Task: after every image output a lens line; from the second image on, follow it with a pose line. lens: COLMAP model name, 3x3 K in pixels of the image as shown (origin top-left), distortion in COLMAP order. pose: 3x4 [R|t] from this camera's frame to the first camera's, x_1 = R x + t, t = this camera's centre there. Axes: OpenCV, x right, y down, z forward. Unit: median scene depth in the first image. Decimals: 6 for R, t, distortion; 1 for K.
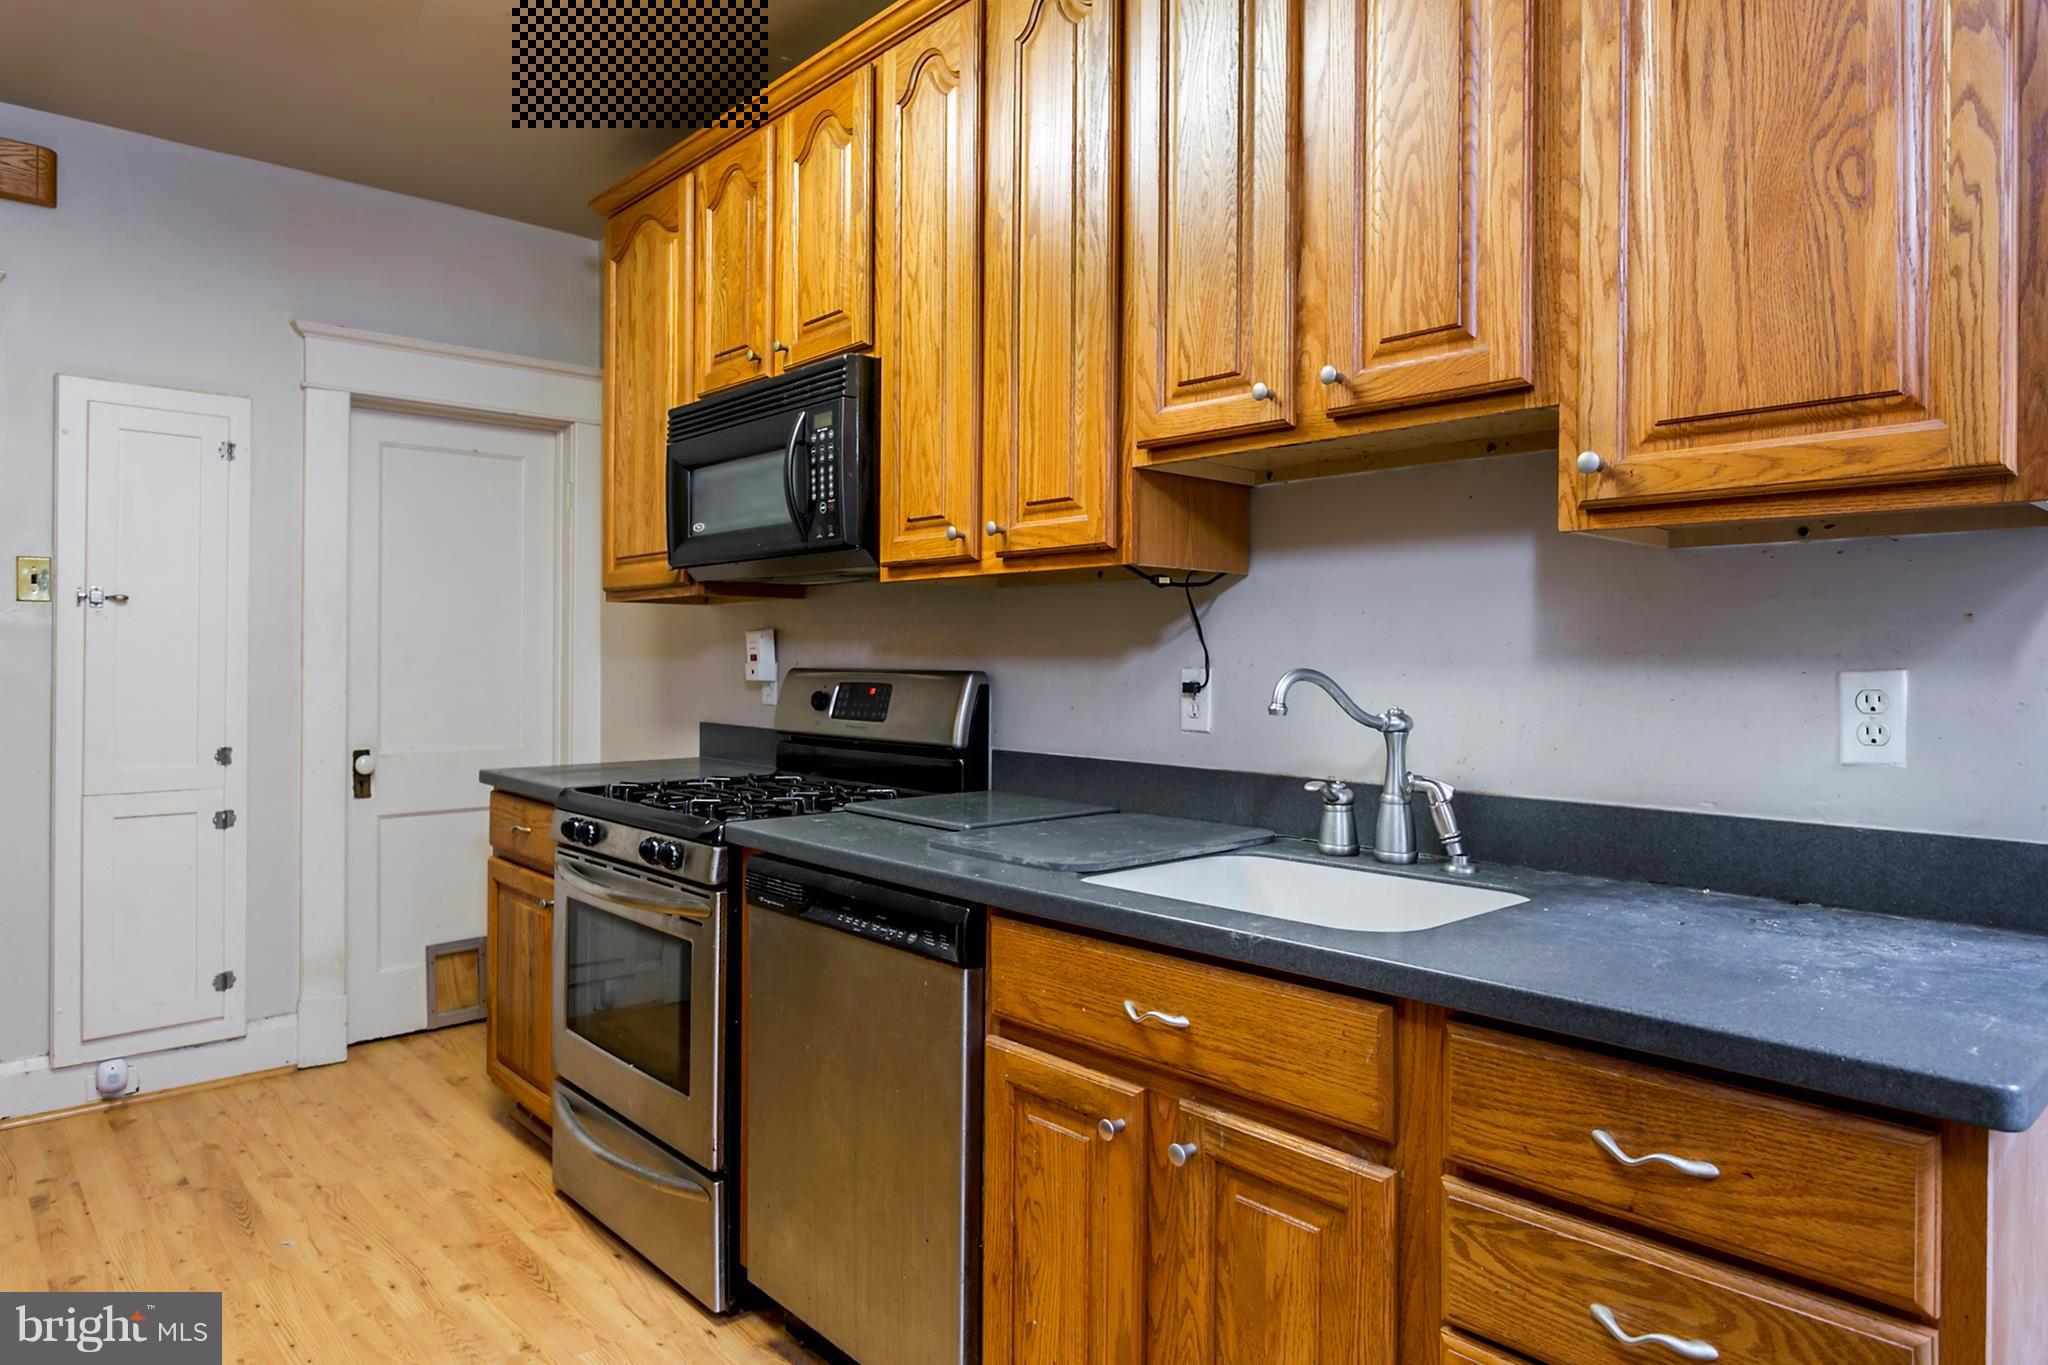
lens RADIAL K [[1274.5, 0, 1024.0], [0, 1274.5, 682.5], [0, 0, 1]] dist [-0.010503, -0.001065]
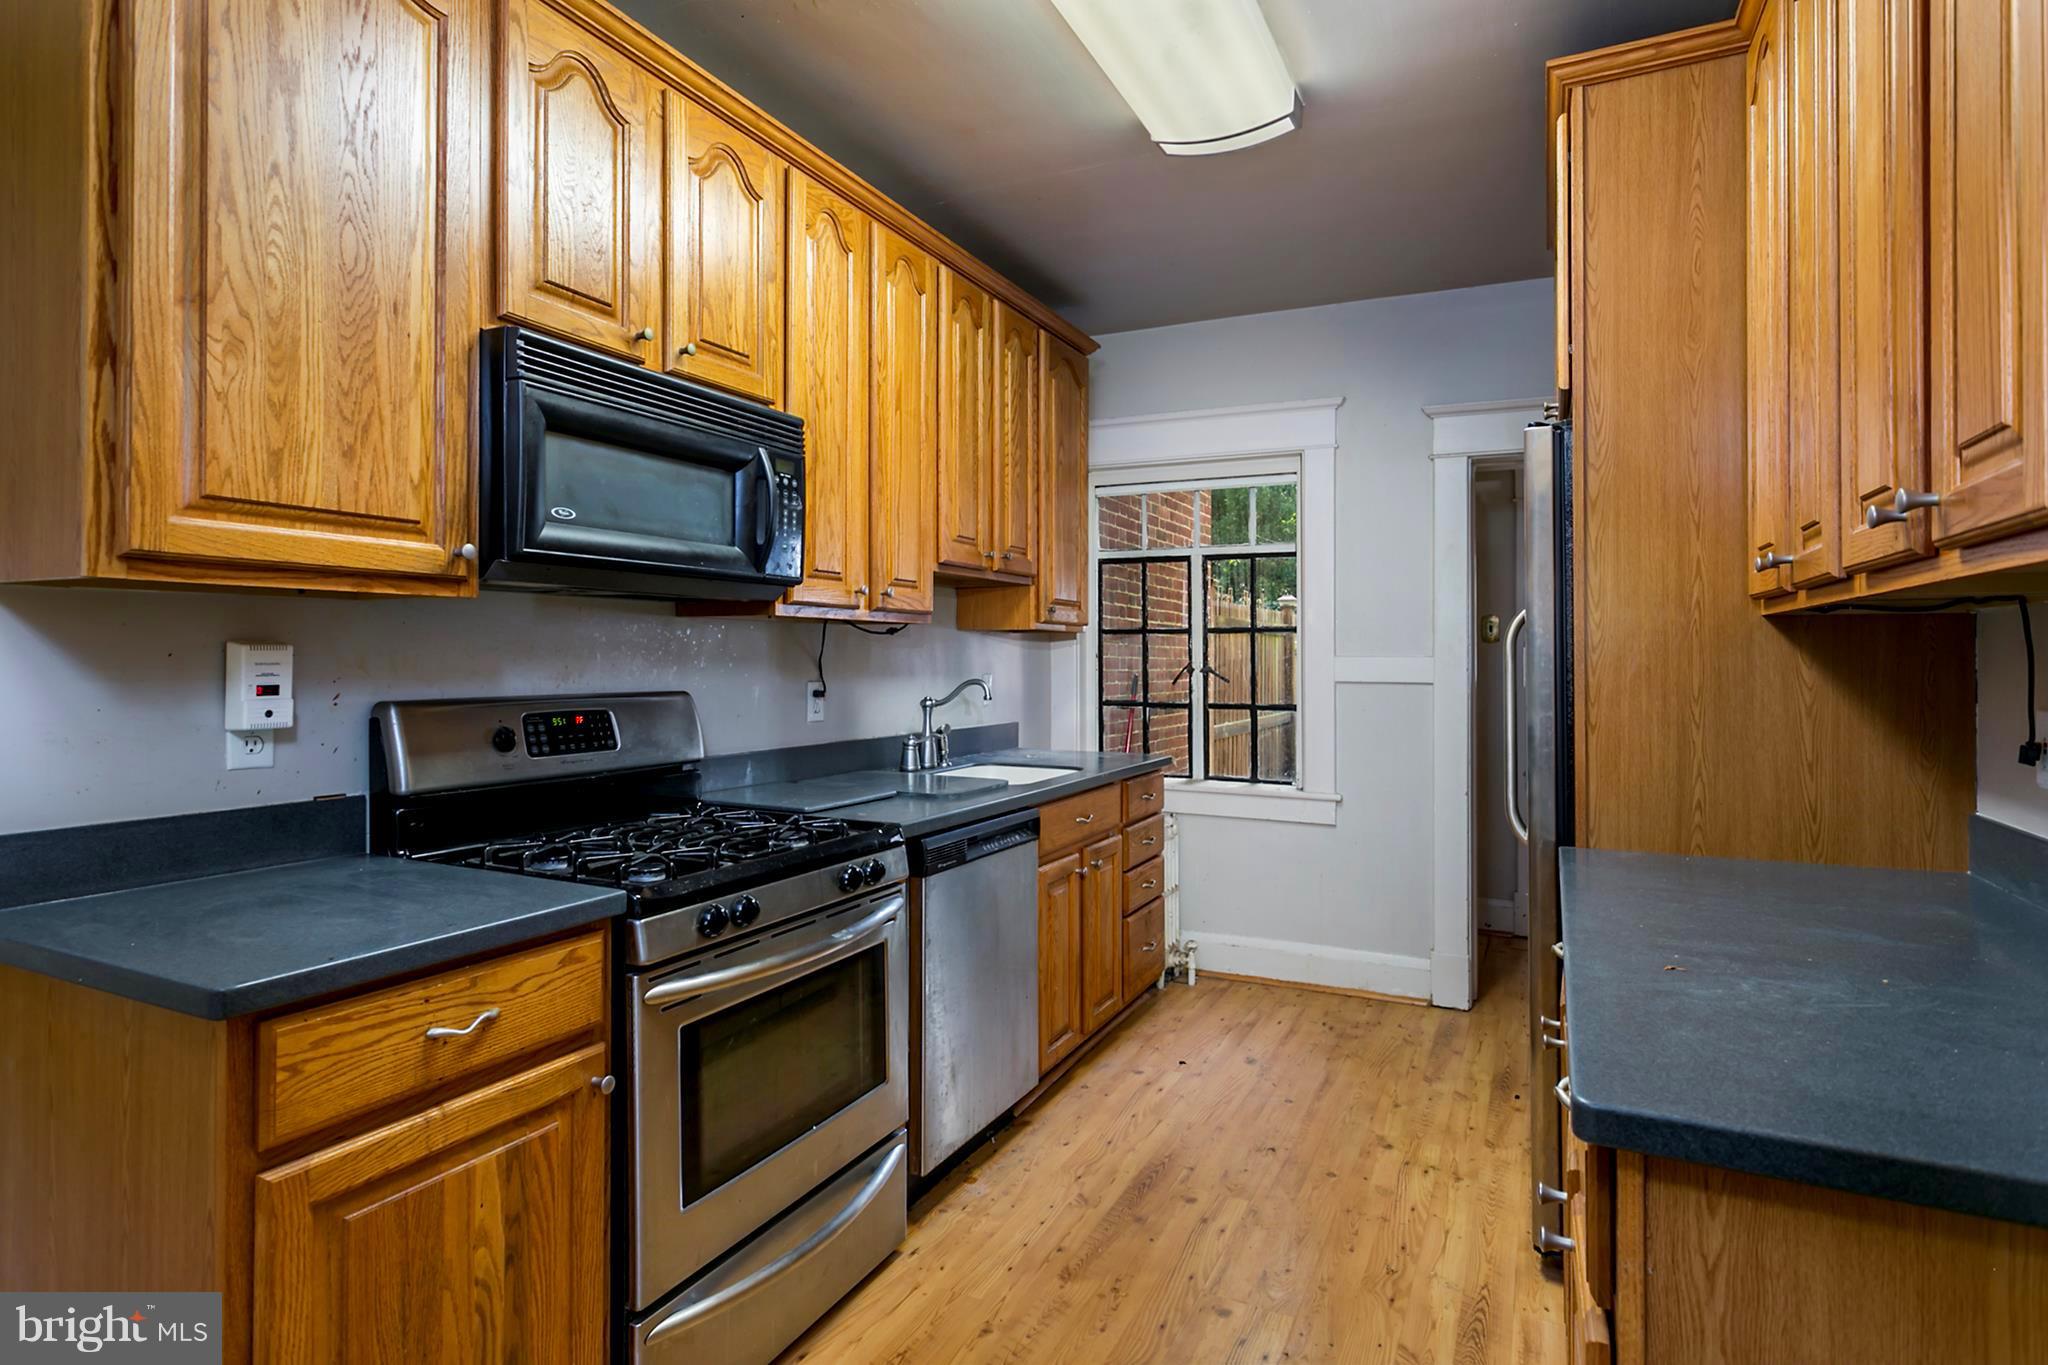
lens RADIAL K [[1058.7, 0, 1024.0], [0, 1058.7, 682.5], [0, 0, 1]] dist [-0.000151, -0.000233]
pose [[-0.369518, -0.030214, 0.928732, -1.127956], [0.010754, 0.999265, 0.036787, -0.052958], [-0.929161, 0.023581, -0.368921, 1.190486]]
